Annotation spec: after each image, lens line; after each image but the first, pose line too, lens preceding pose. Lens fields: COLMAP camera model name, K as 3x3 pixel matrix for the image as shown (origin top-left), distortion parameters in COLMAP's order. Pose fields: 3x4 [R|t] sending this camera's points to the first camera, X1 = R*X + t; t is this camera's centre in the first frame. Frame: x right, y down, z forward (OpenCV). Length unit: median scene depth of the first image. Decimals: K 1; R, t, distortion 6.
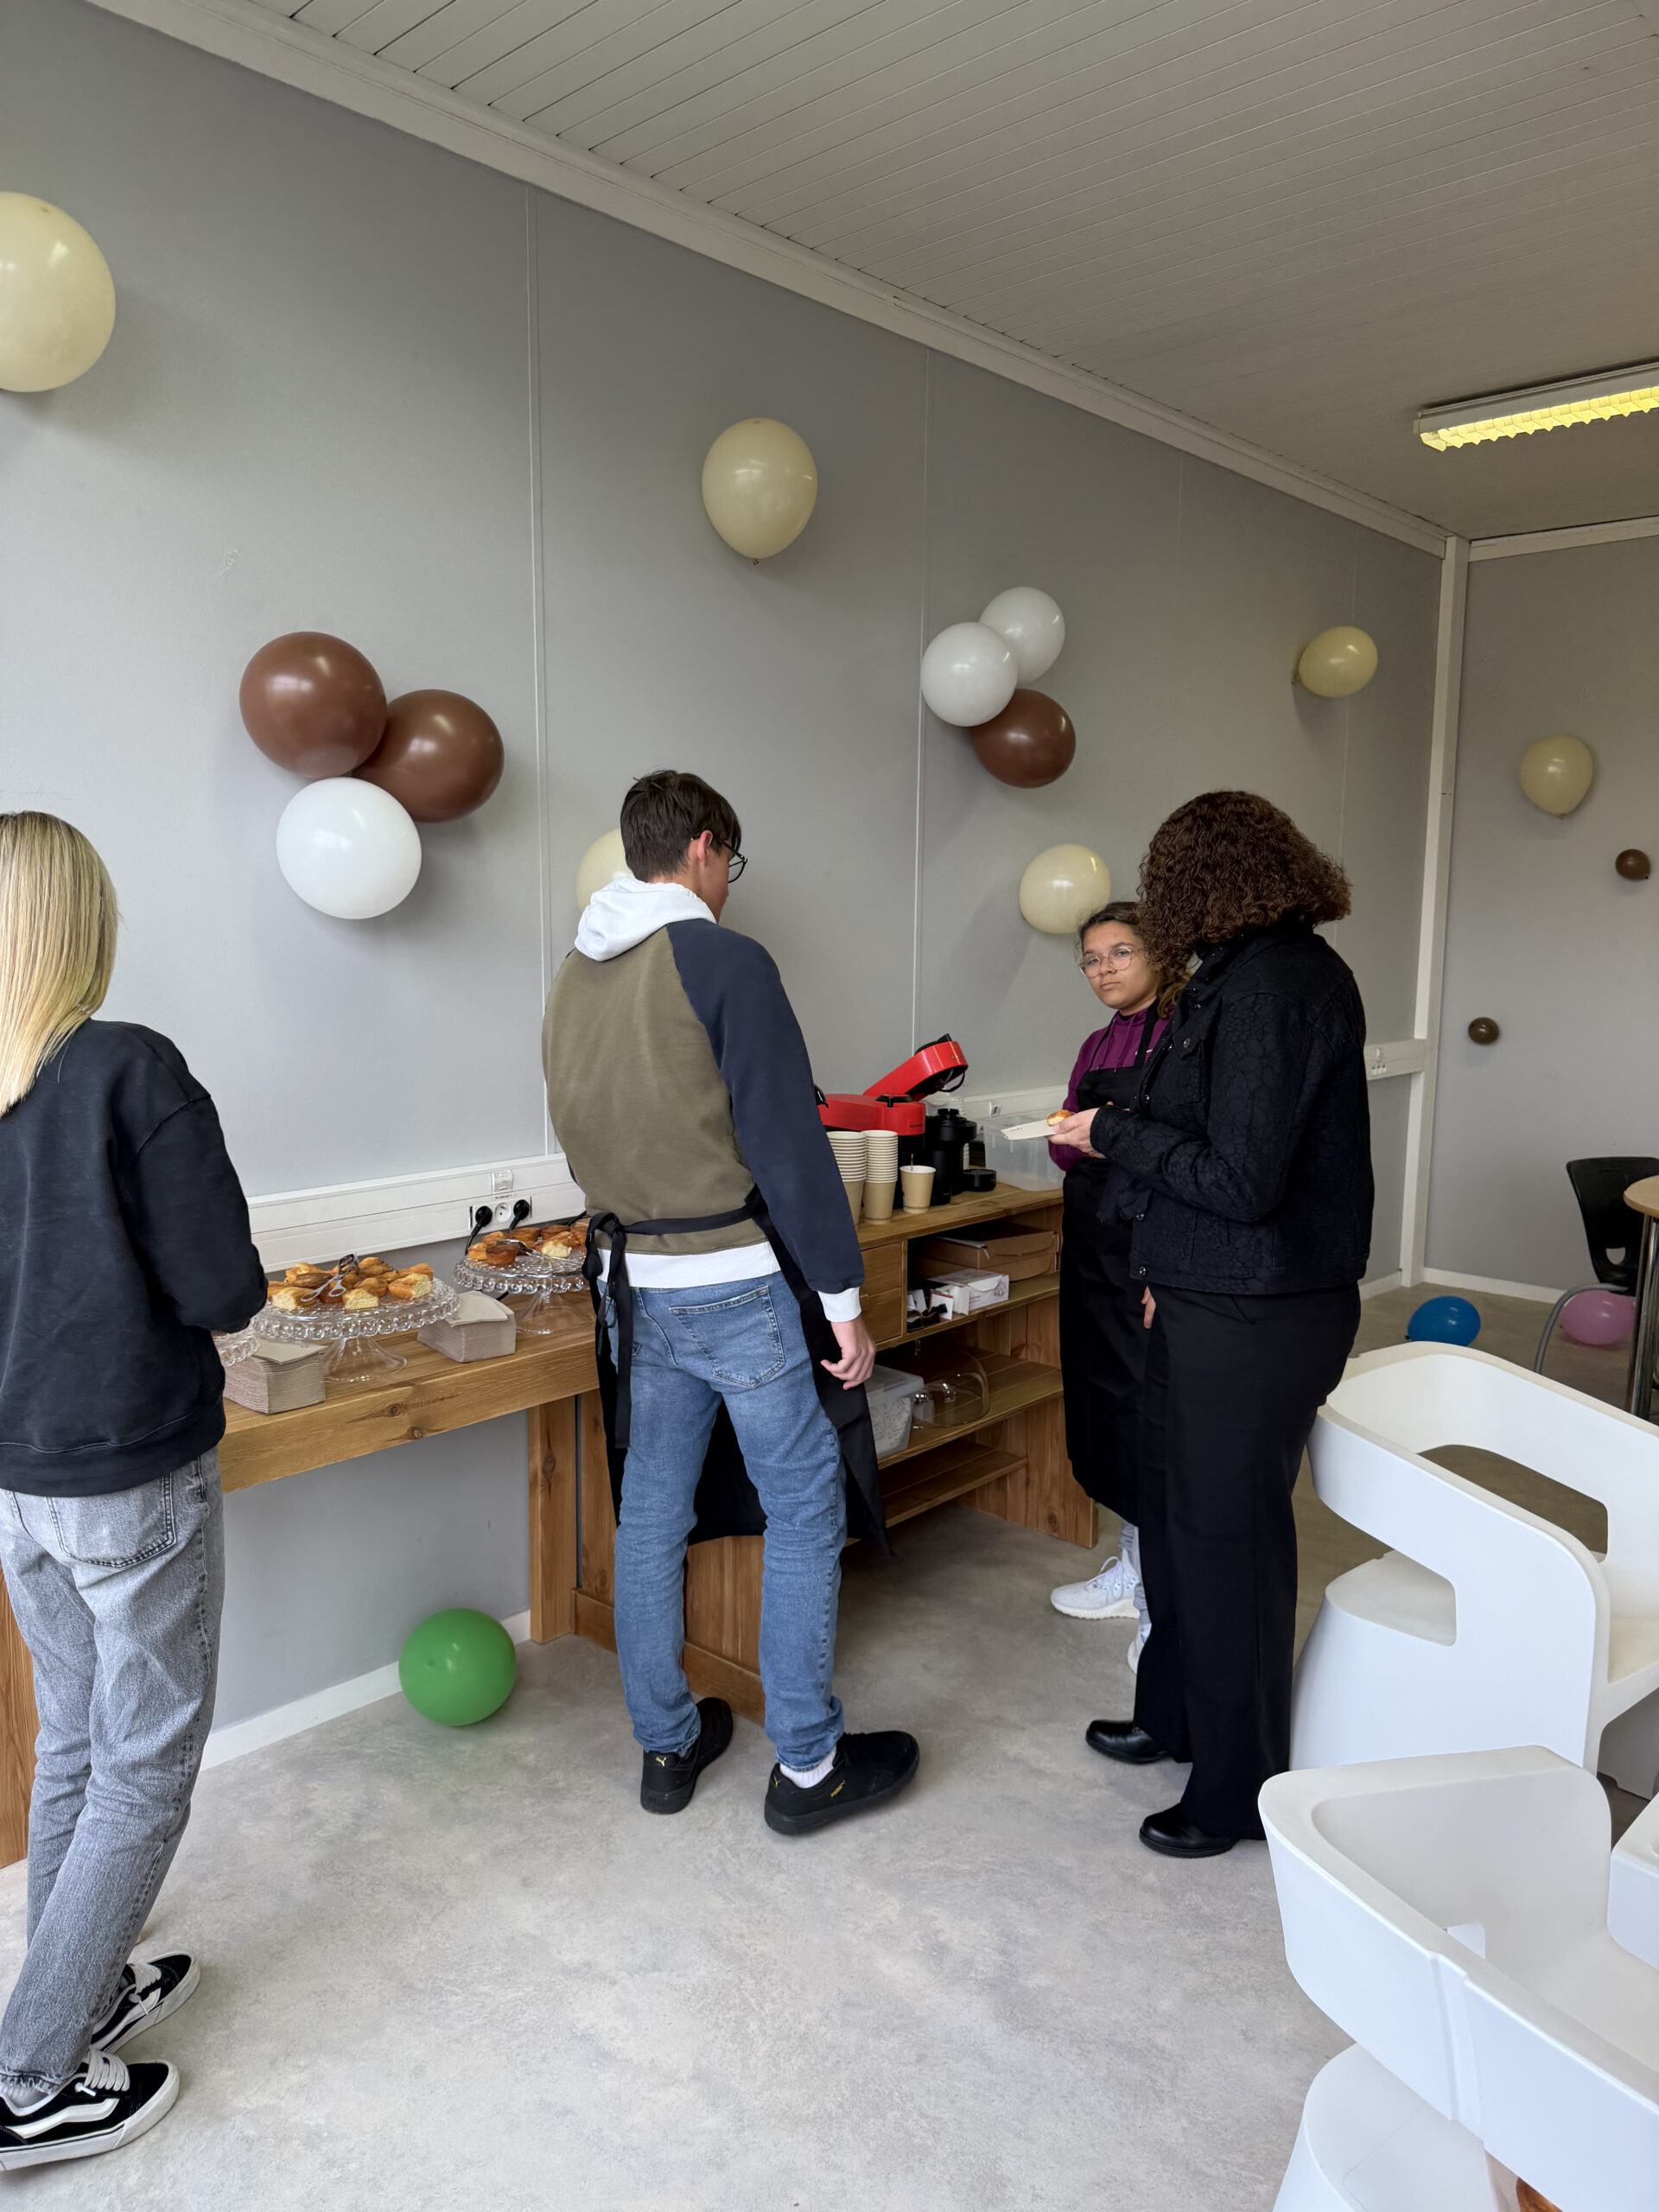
lens RADIAL K [[1578.8, 0, 836.8], [0, 1578.8, 1102.6], [0, 0, 1]] dist [0.124553, -0.199861]
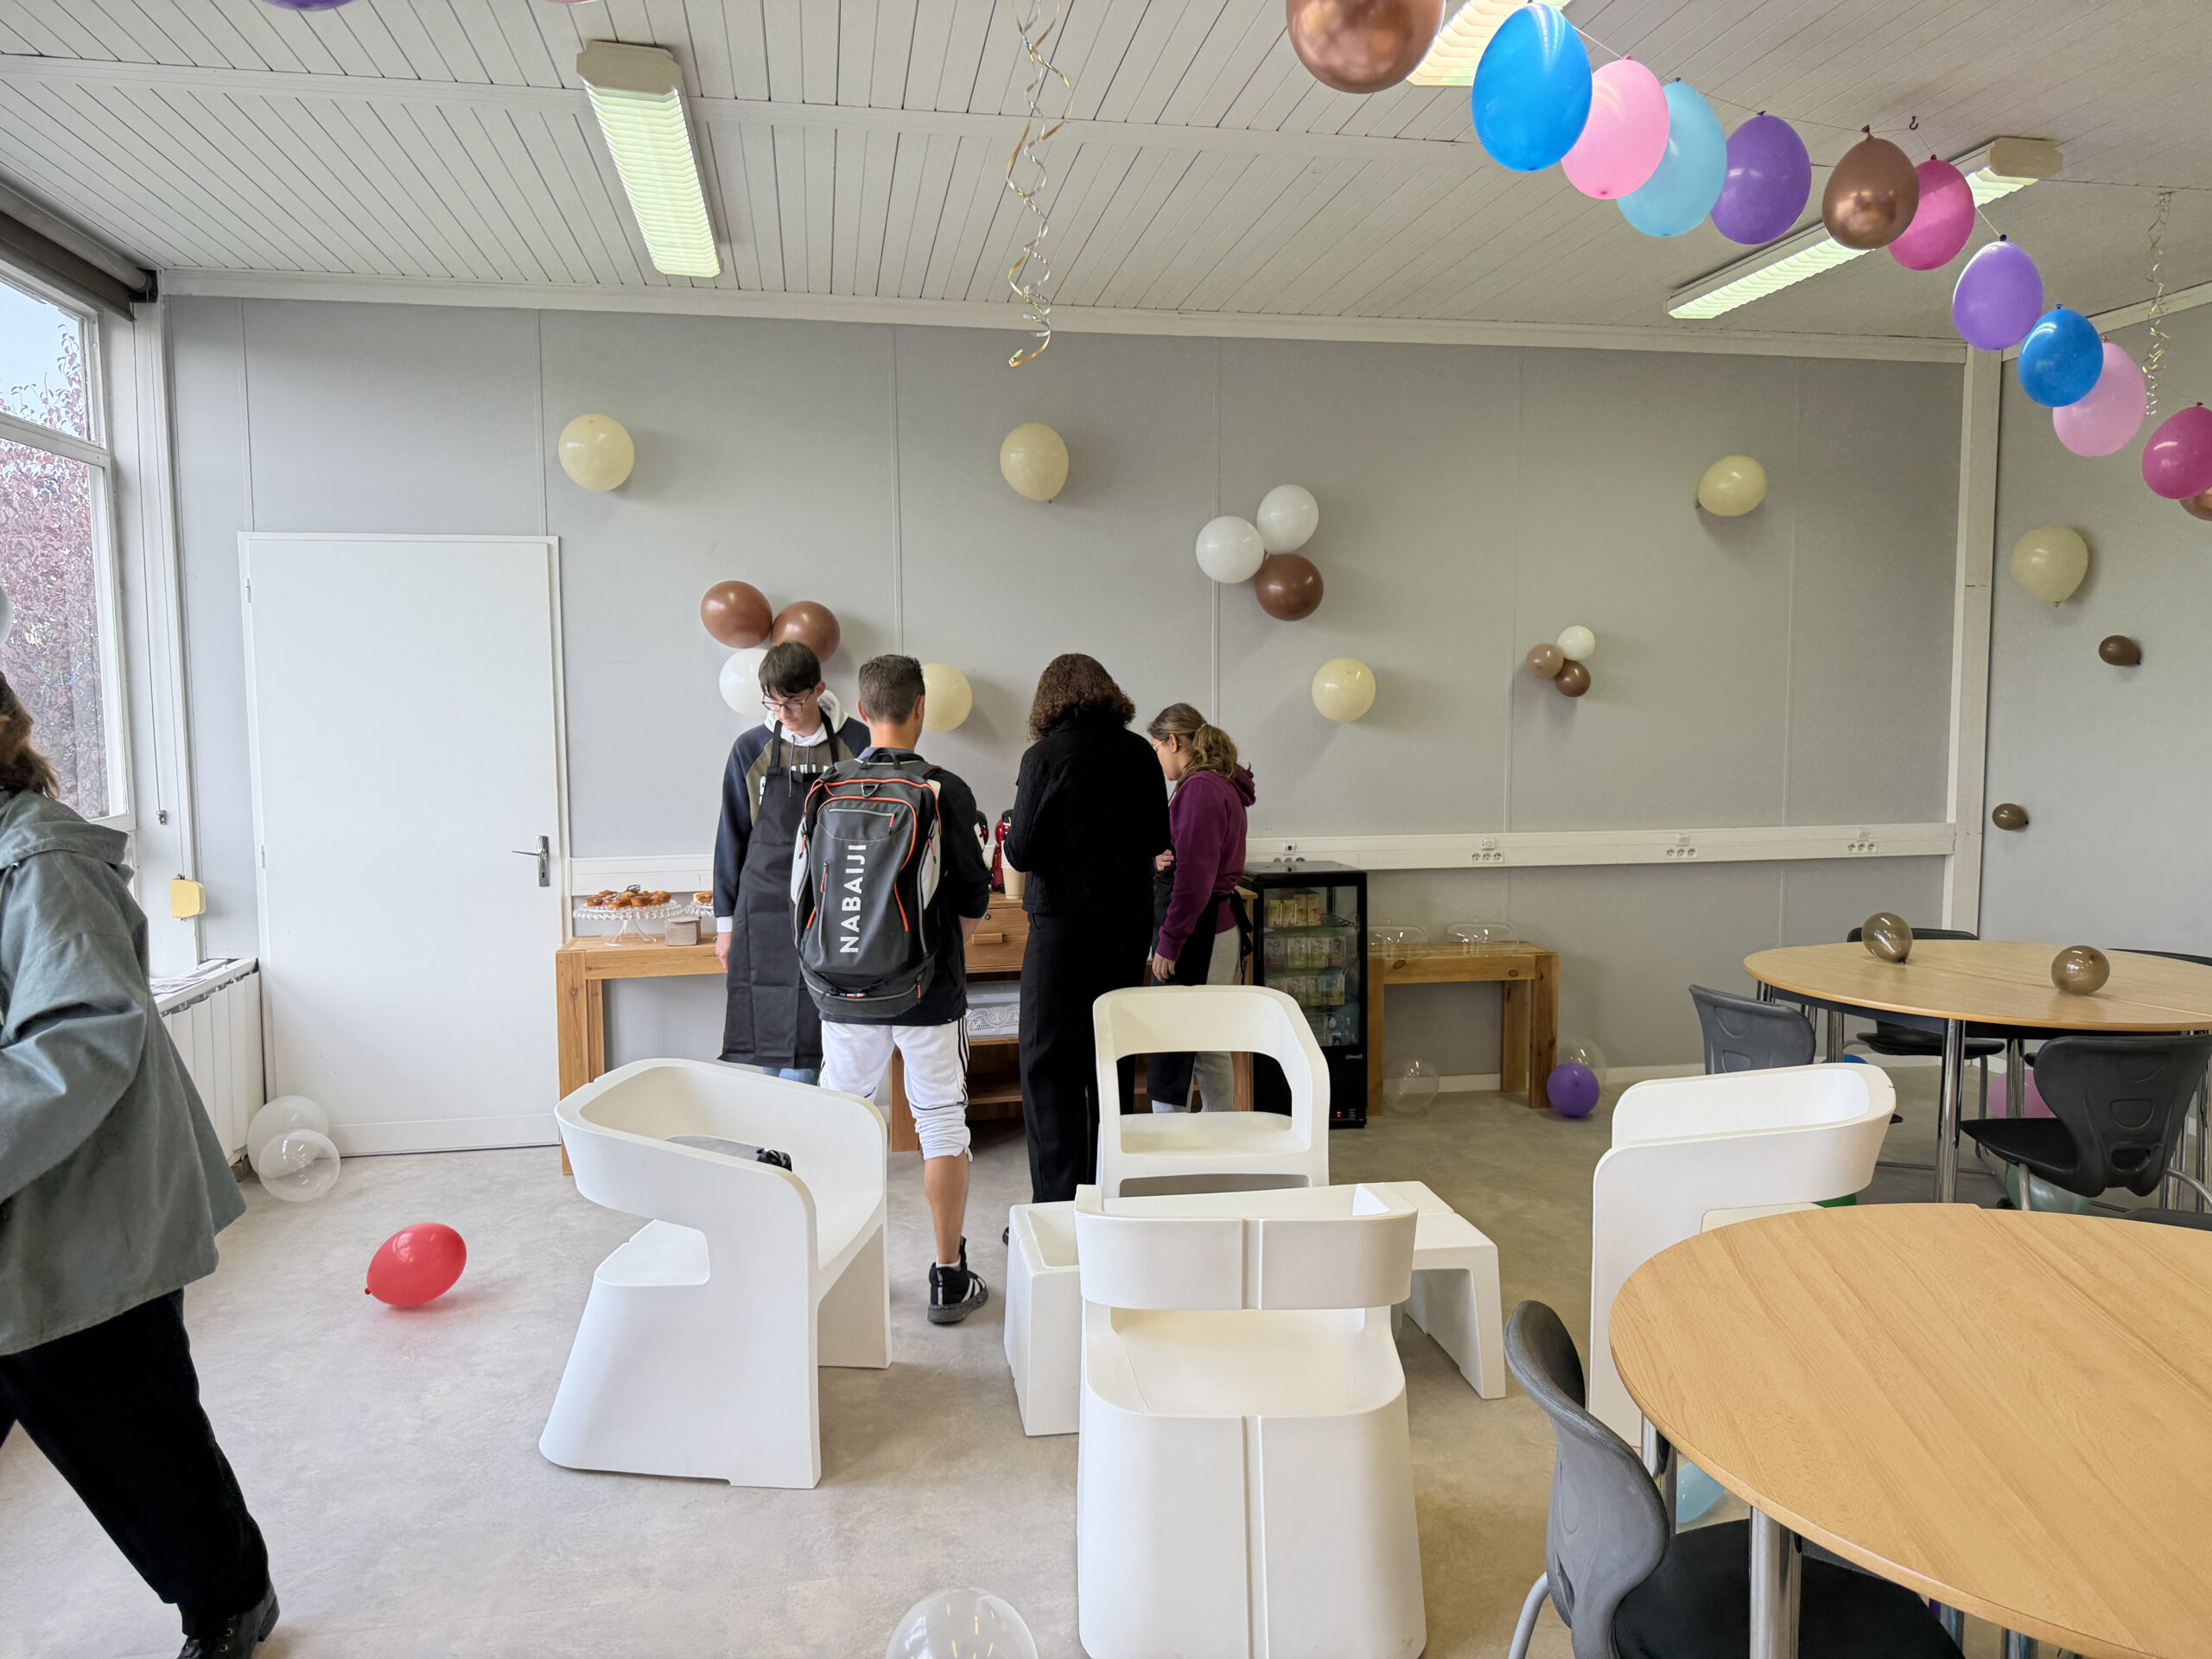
lens RADIAL K [[1578.8, 0, 1103.7], [0, 1578.8, 831.1], [0, 0, 1]] dist [0.124553, -0.199861]
pose [[0.799186, 0.031568, -0.600255, 0.851127], [-0.059511, 0.997869, -0.026755, 0.037973], [0.598131, 0.057104, 0.799361, -0.224299]]
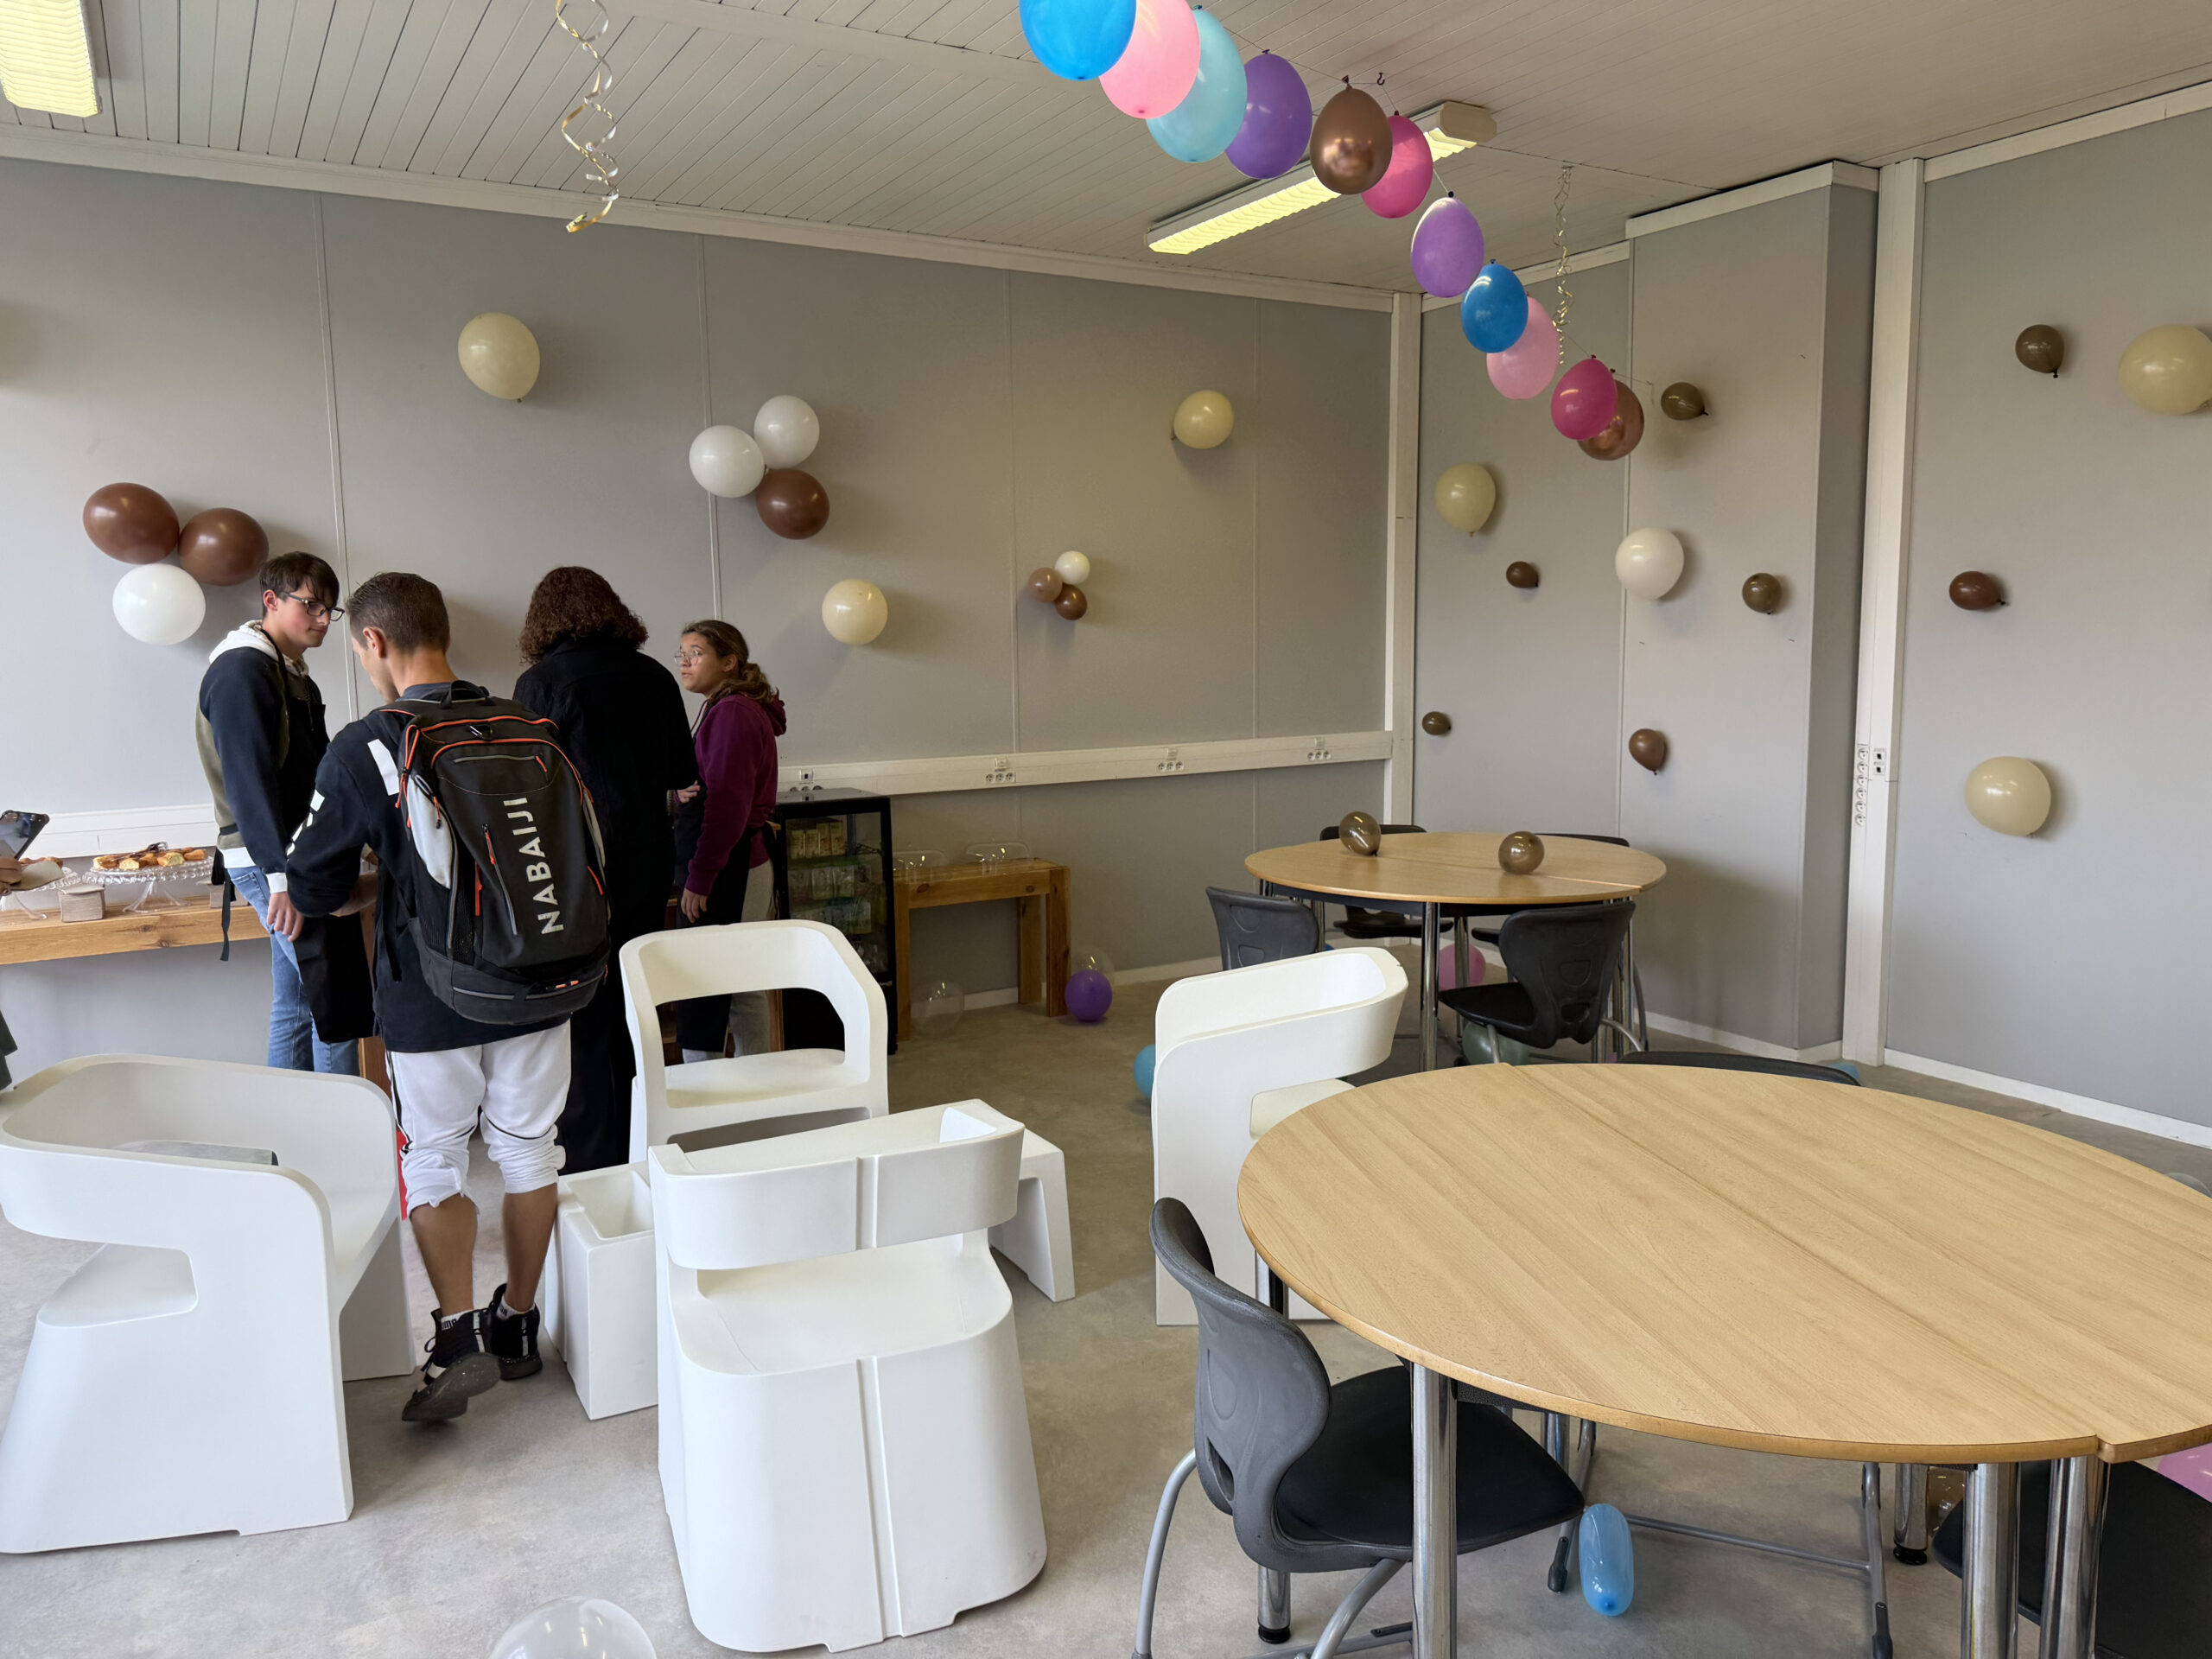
lens RADIAL K [[1580.5, 0, 1111.5], [0, 1580.5, 817.7], [0, 0, 1]] dist [0.051362, -0.053883]
pose [[0.955233, 0.008493, -0.295734, 0.791885], [-0.009912, 0.999945, -0.003299, 0.043311], [0.295690, 0.006083, 0.955265, -0.223615]]
